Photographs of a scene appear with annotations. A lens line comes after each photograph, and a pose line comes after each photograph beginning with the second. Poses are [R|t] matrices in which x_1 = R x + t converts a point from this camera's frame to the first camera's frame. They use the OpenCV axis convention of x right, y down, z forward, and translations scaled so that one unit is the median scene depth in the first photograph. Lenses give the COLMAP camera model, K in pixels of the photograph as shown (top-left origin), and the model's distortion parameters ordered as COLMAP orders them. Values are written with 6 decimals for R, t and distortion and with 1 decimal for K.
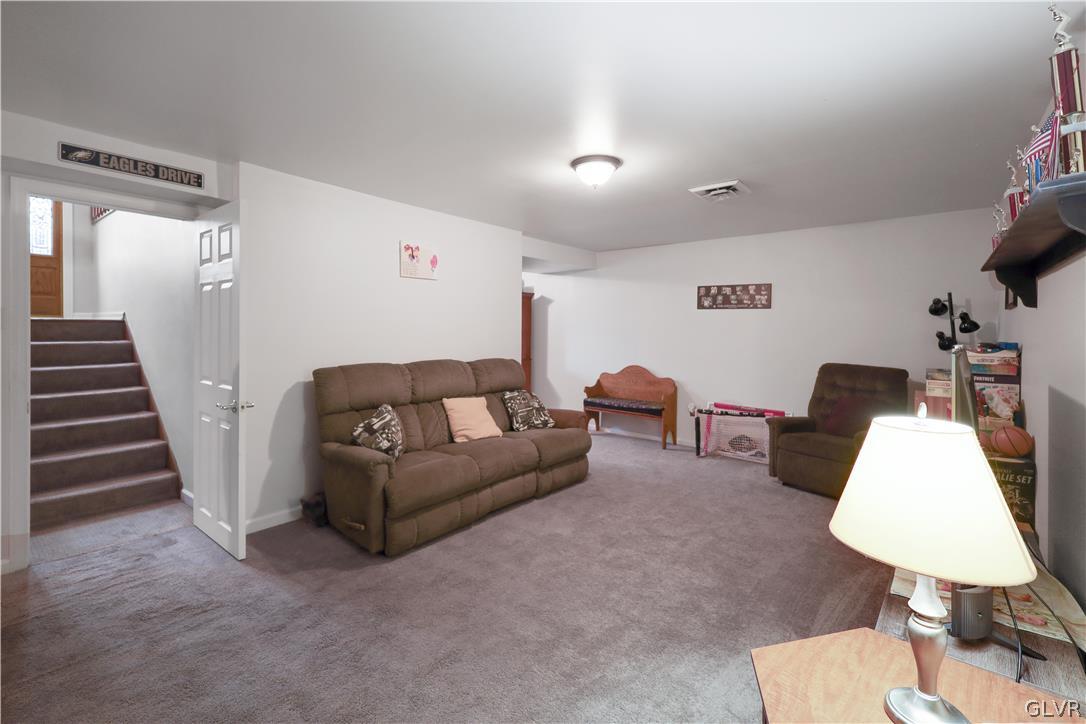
lens RADIAL K [[487.7, 0, 545.8], [0, 487.7, 334.1], [0, 0, 1]] dist [0.001868, 0.000570]
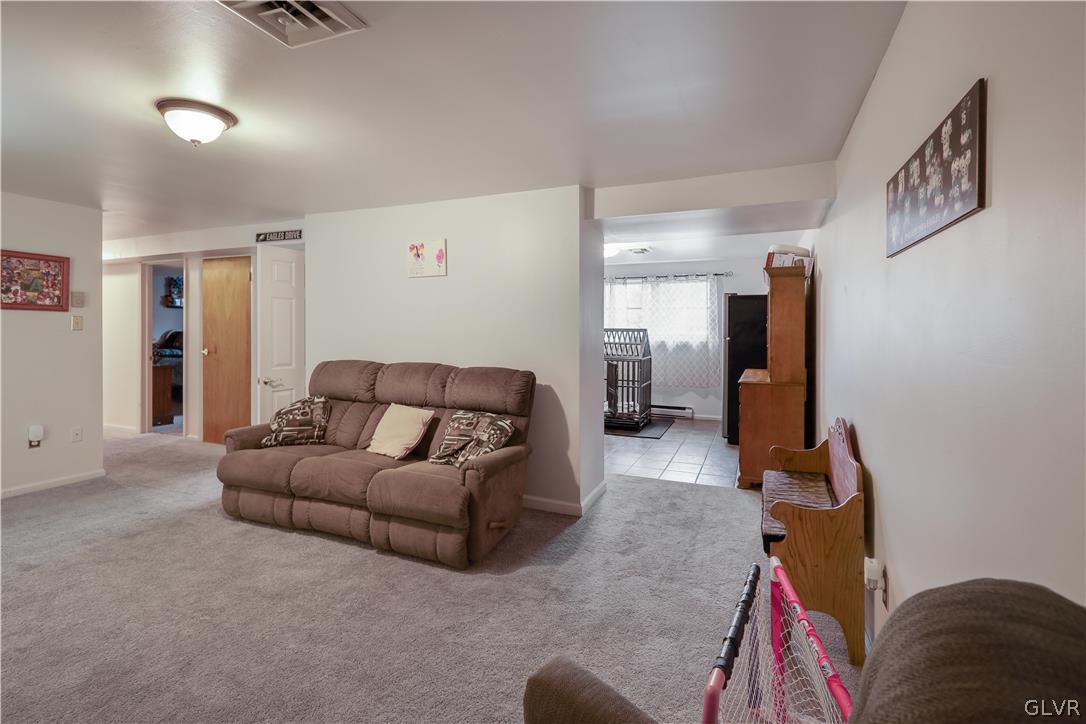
lens RADIAL K [[487.7, 0, 545.8], [0, 487.7, 334.1], [0, 0, 1]] dist [0.001868, 0.000570]
pose [[0.279196, 0.002586, -0.960231, 0.778520], [-0.012192, 0.999925, -0.000852, -0.003159], [0.960157, 0.011945, 0.279206, 1.023748]]
